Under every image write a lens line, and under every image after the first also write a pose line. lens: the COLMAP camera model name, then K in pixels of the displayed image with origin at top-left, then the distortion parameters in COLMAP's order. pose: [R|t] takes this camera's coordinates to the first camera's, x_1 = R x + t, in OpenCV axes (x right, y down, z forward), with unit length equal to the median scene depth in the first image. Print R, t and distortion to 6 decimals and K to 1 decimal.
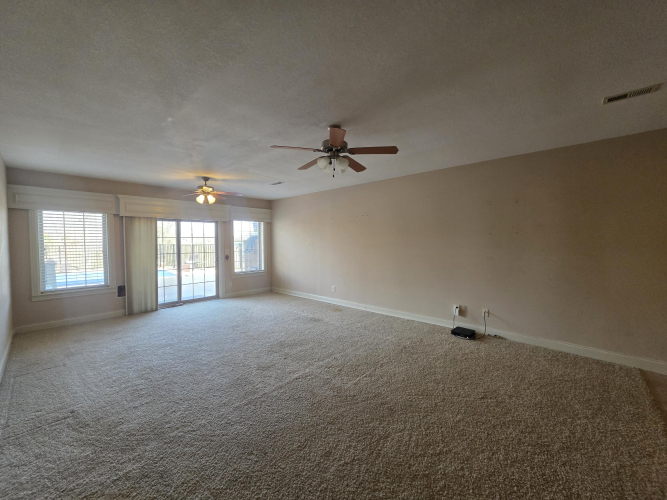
lens RADIAL K [[267.2, 0, 332.4], [0, 267.2, 248.0], [0, 0, 1]] dist [0.002456, 0.000234]
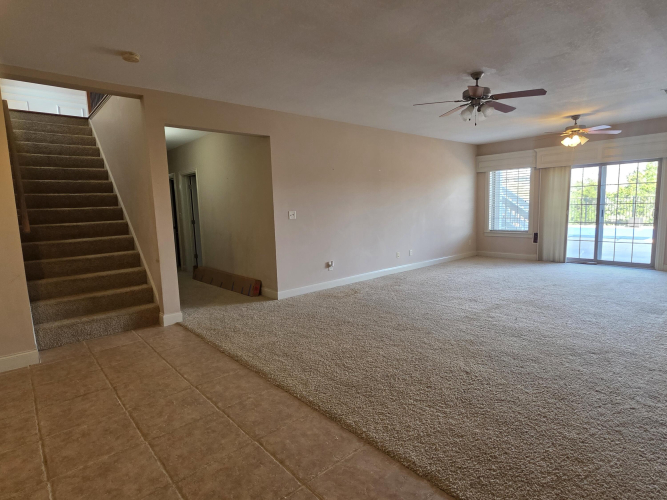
lens RADIAL K [[368.4, 0, 333.5], [0, 368.4, 250.0], [0, 0, 1]] dist [0.001289, -0.000071]
pose [[-0.097219, 0.130401, -0.986683, 0.771169], [0.007326, 0.991446, 0.130308, 0.006377], [0.995236, 0.005440, -0.097342, 0.309822]]
